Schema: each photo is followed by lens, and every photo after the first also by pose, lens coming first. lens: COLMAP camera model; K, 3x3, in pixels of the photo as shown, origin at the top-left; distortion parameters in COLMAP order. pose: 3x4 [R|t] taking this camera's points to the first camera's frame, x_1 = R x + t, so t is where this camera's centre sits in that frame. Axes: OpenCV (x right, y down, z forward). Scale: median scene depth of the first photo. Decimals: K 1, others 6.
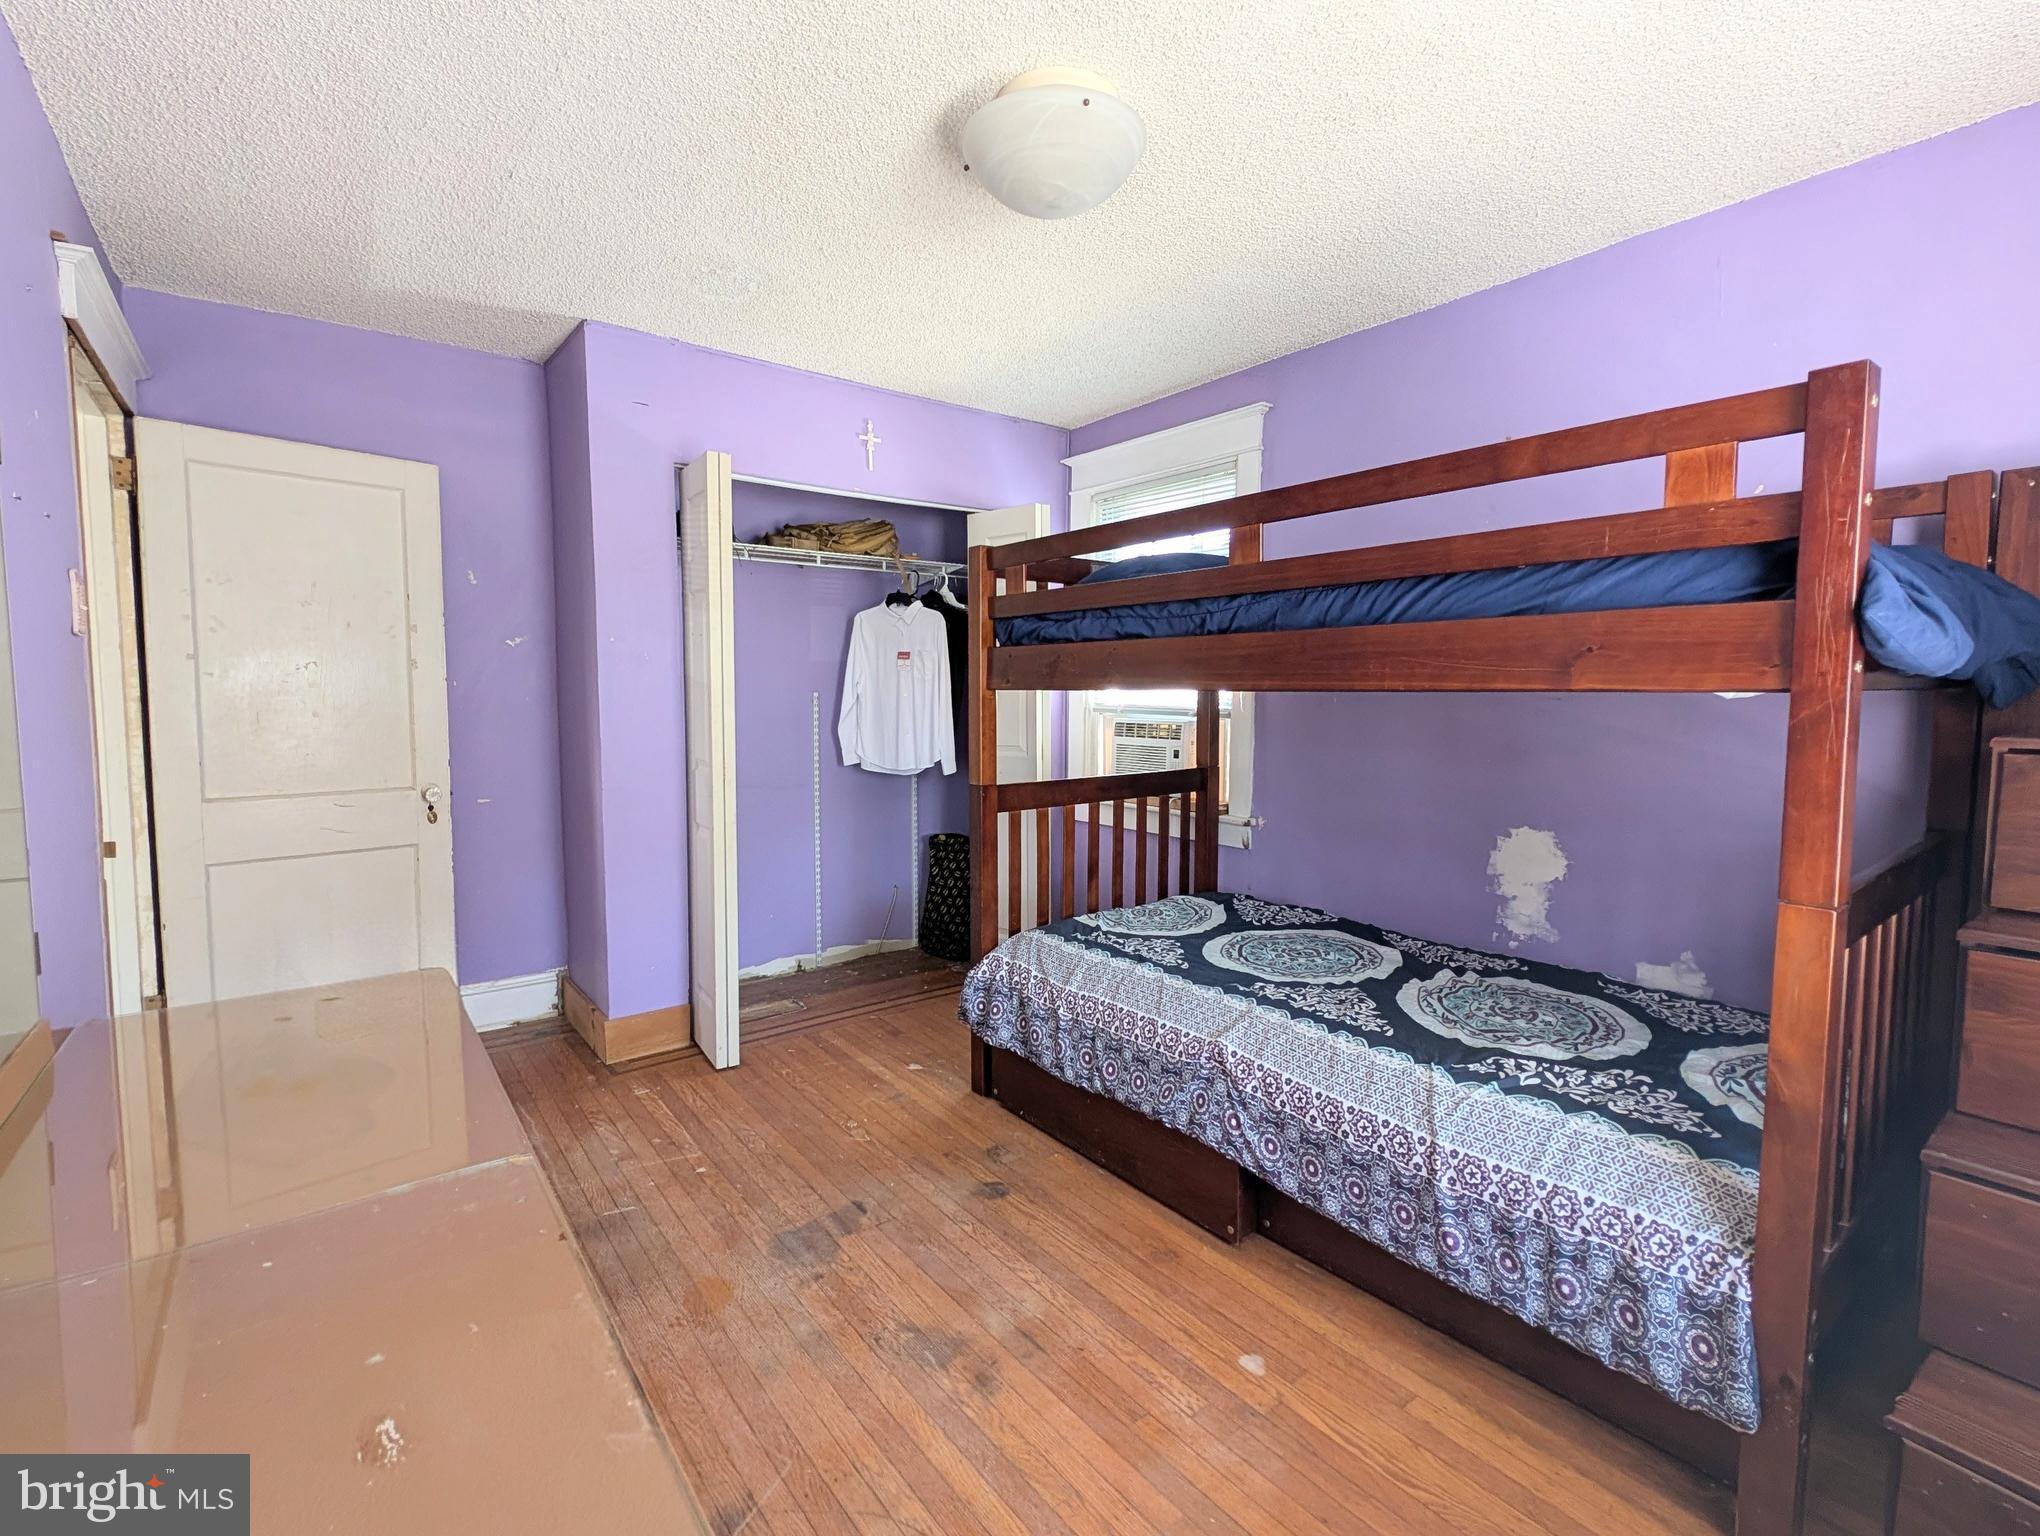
lens RADIAL K [[916.4, 0, 1009.8], [0, 916.4, 756.5], [0, 0, 1]] dist [0.002032, -0.000110]
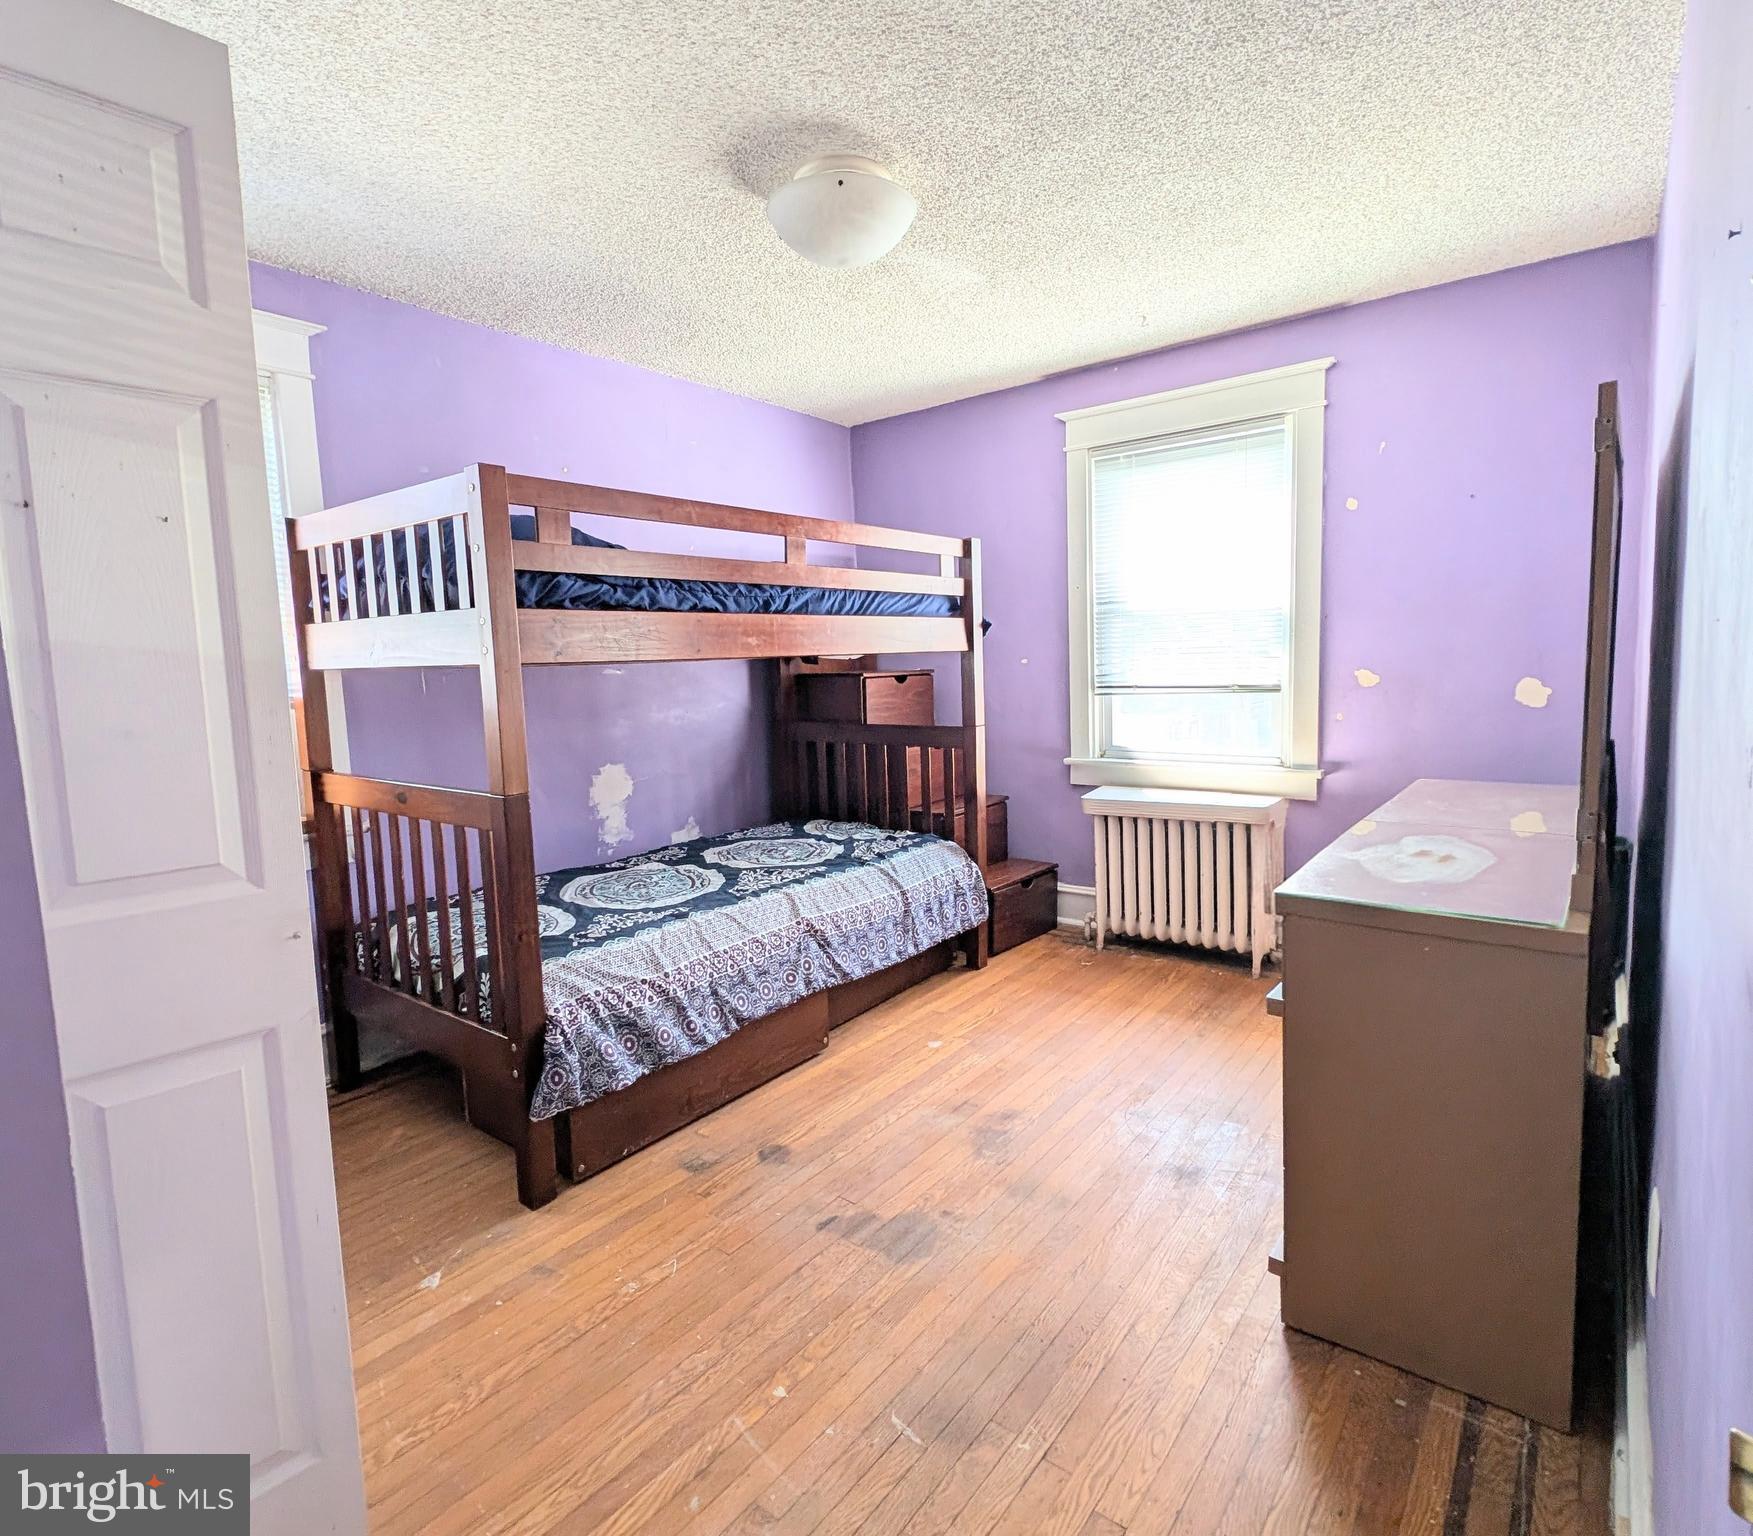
lens RADIAL K [[933.0, 0, 879.5], [0, 933.0, 757.4], [0, 0, 1]] dist [-0.001448, -0.000166]
pose [[-0.256665, -0.097634, 0.961556, -1.065234], [0.104740, 0.986216, 0.128095, -0.082863], [-0.960808, 0.133591, -0.242901, 1.156893]]
